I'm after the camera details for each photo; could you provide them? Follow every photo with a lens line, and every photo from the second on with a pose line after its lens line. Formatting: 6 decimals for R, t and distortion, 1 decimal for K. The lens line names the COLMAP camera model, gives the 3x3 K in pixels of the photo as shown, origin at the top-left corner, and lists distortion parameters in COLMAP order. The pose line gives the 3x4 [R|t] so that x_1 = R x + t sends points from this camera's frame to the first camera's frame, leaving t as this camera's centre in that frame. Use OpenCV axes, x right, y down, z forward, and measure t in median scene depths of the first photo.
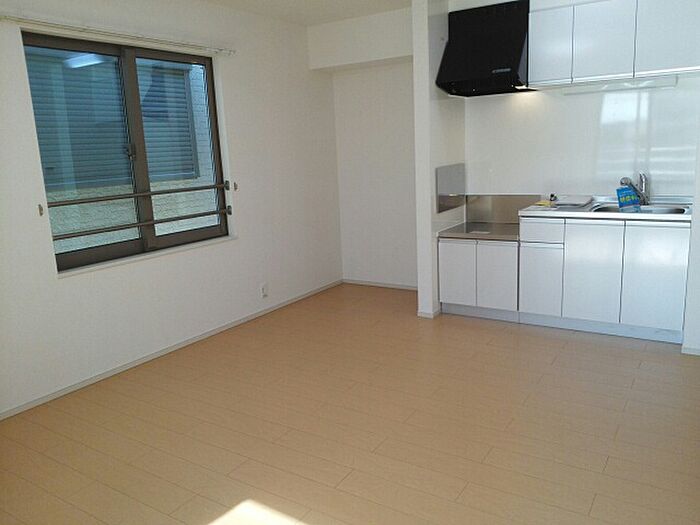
lens RADIAL K [[546.7, 0, 350.0], [0, 546.7, 262.5], [0, 0, 1]] dist [0.007354, -0.040271]
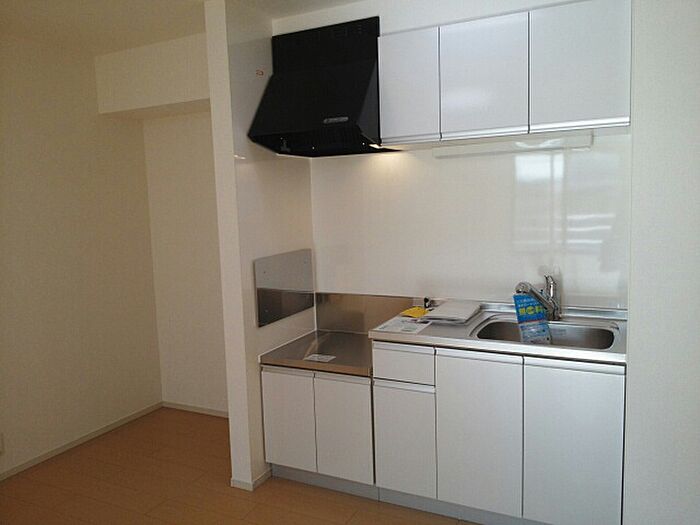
lens RADIAL K [[543.7, 0, 350.0], [0, 543.7, 262.5], [0, 0, 1]] dist [0.125339, -0.268910]
pose [[0.993421, -0.000500, 0.114514, 0.198246], [0.011457, 0.995407, -0.095043, -0.106757], [-0.113941, 0.095730, 0.988865, 0.329582]]
